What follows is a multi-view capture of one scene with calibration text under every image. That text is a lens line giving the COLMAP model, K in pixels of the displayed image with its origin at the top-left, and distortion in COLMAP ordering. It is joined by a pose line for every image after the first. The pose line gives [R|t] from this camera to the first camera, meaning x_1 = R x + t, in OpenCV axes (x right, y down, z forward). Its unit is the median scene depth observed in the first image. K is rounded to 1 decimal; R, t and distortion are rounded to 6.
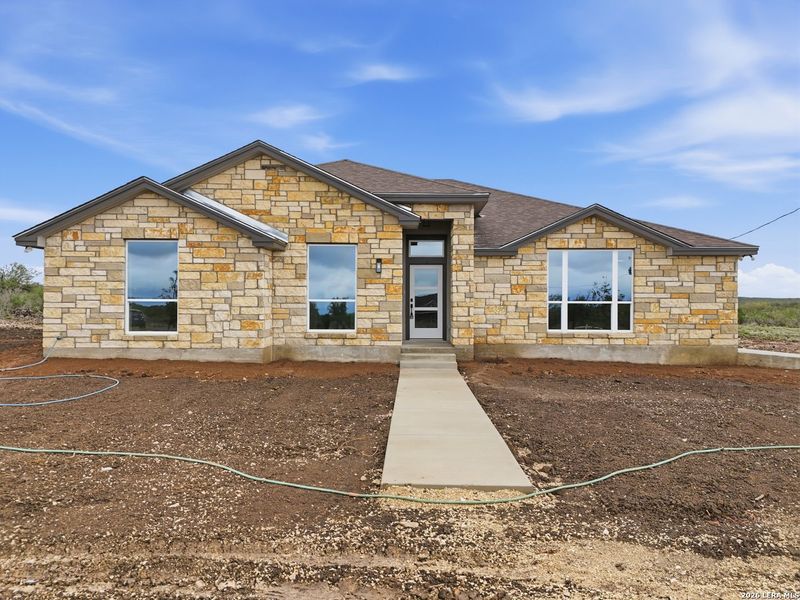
lens RADIAL K [[578.7, 0, 406.4], [0, 578.7, 300.9], [0, 0, 1]] dist [0.088742, -0.091326]
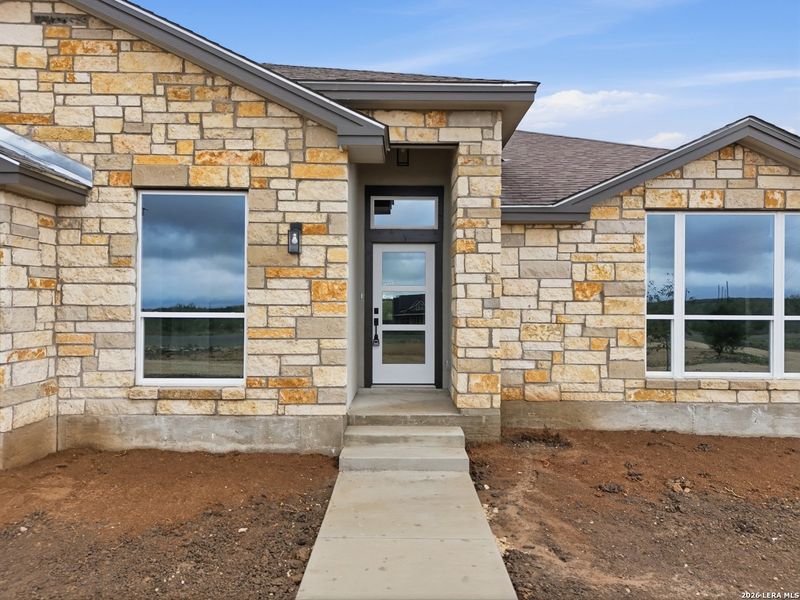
lens RADIAL K [[578.7, 0, 406.4], [0, 578.7, 300.9], [0, 0, 1]] dist [0.088742, -0.091326]
pose [[0.999798, 0.001421, 0.020050, 0.029448], [-0.001396, 0.999998, -0.001241, -0.011279], [-0.020051, 0.001213, 0.999798, 0.530865]]
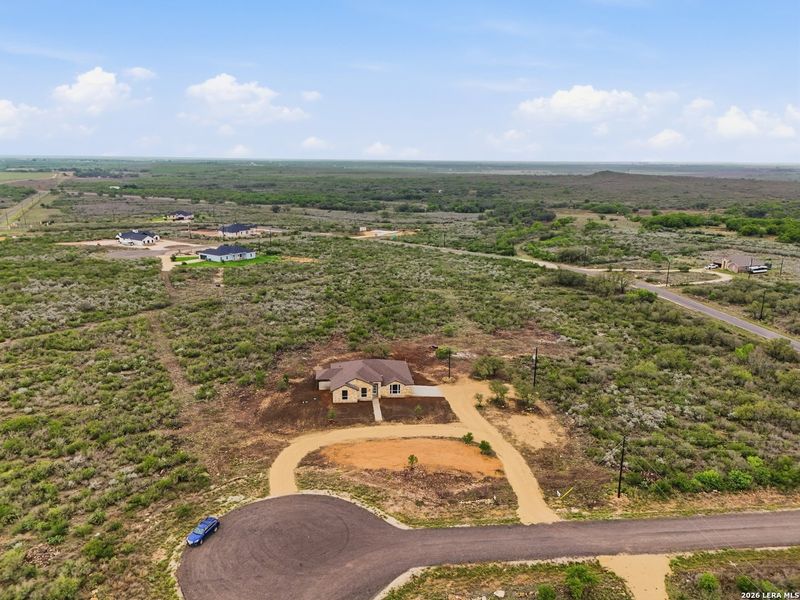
lens RADIAL K [[578.7, 0, 406.4], [0, 578.7, 300.9], [0, 0, 1]] dist [0.088742, -0.091326]
pose [[0.990099, -0.028811, 0.137382, -0.635901], [-0.006107, 0.968943, 0.247210, -3.390548], [-0.140238, -0.245601, 0.959173, -6.835599]]
